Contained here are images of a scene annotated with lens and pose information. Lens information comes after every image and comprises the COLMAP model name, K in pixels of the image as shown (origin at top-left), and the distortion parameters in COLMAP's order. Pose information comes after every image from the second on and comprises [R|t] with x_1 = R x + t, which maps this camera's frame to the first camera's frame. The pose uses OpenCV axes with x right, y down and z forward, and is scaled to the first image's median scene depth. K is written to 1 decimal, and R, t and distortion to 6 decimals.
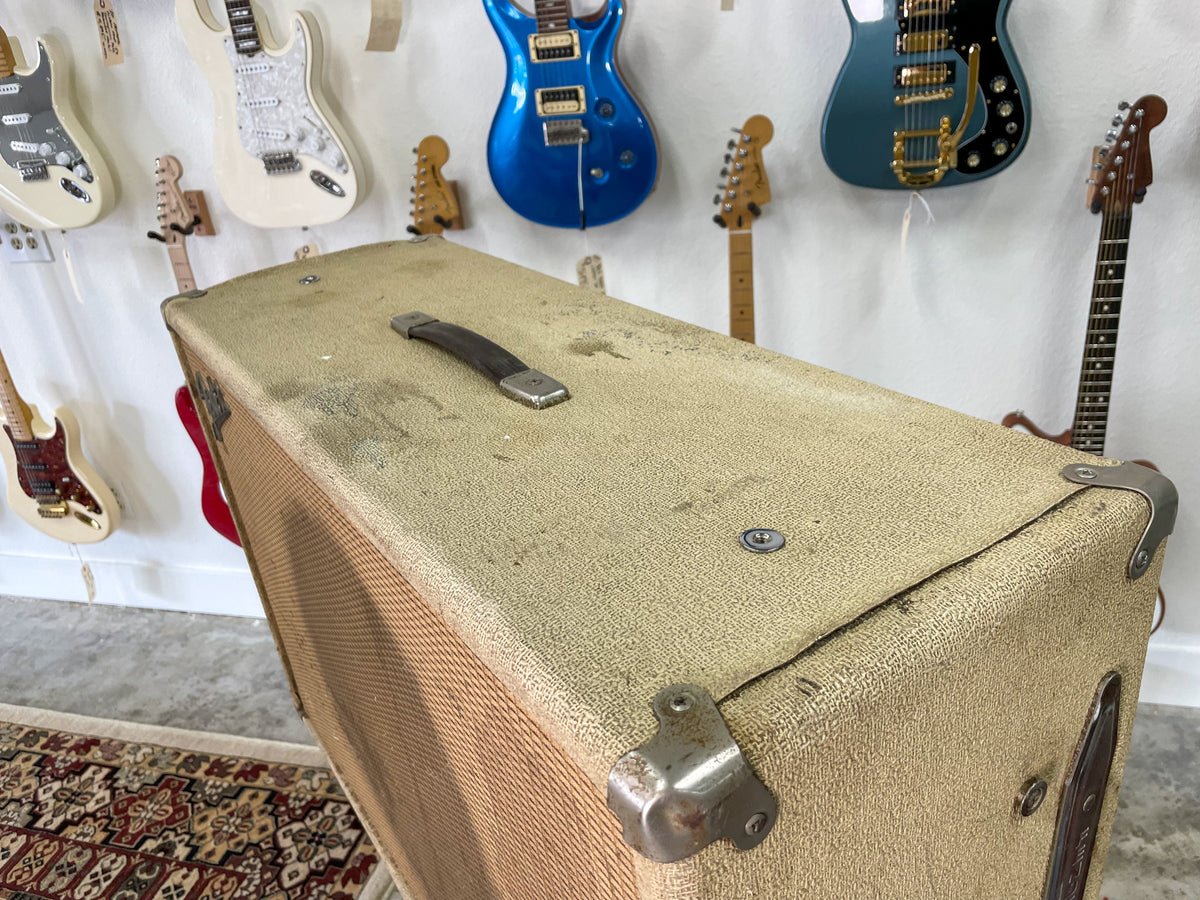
lens RADIAL K [[961.5, 0, 611.6], [0, 961.5, 478.3], [0, 0, 1]] dist [0.068700, -0.116888]
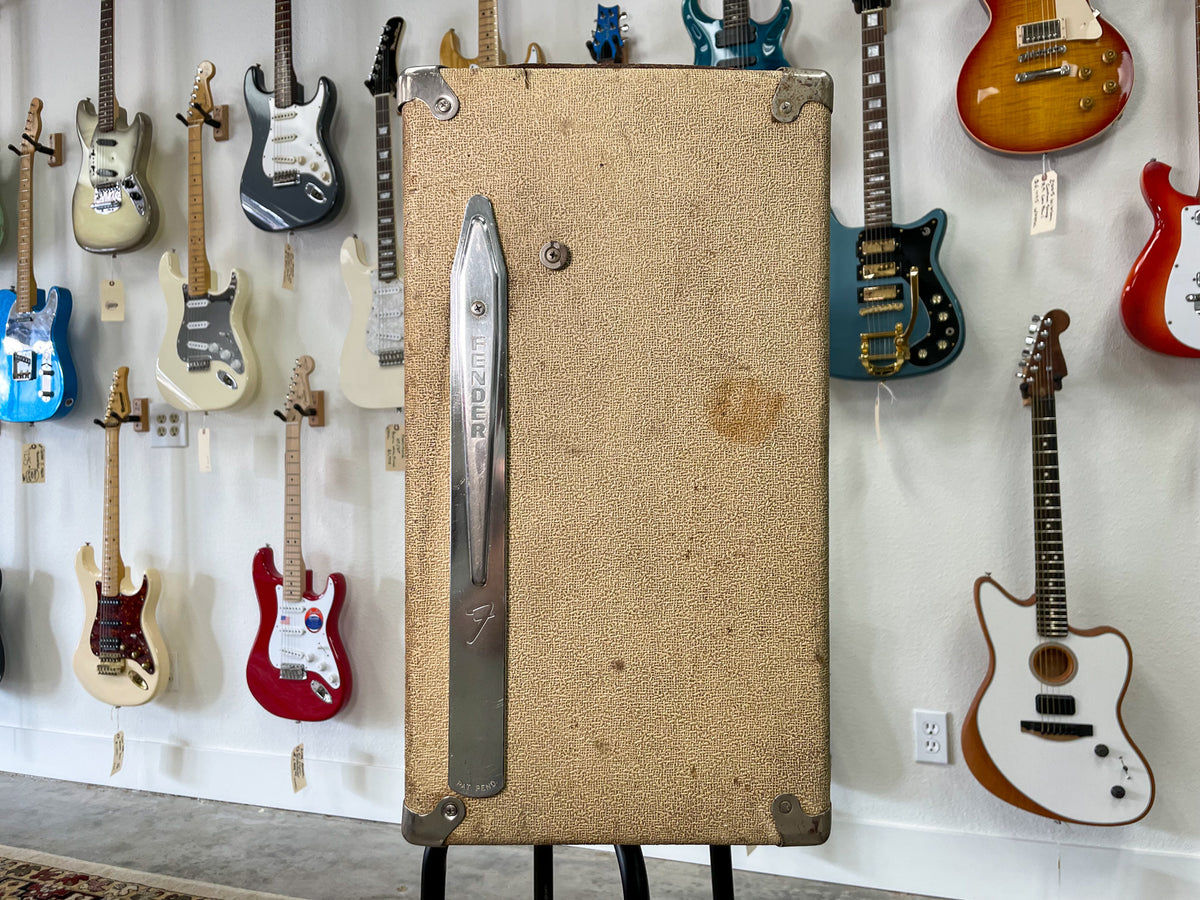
lens RADIAL K [[961.5, 0, 602.6], [0, 961.5, 423.2], [0, 0, 1]] dist [0.068700, -0.116888]
pose [[0.994218, 0.073710, -0.078092, 0.042342], [-0.101827, 0.878048, -0.467614, 0.299124], [0.034100, 0.472862, 0.880476, -0.078830]]
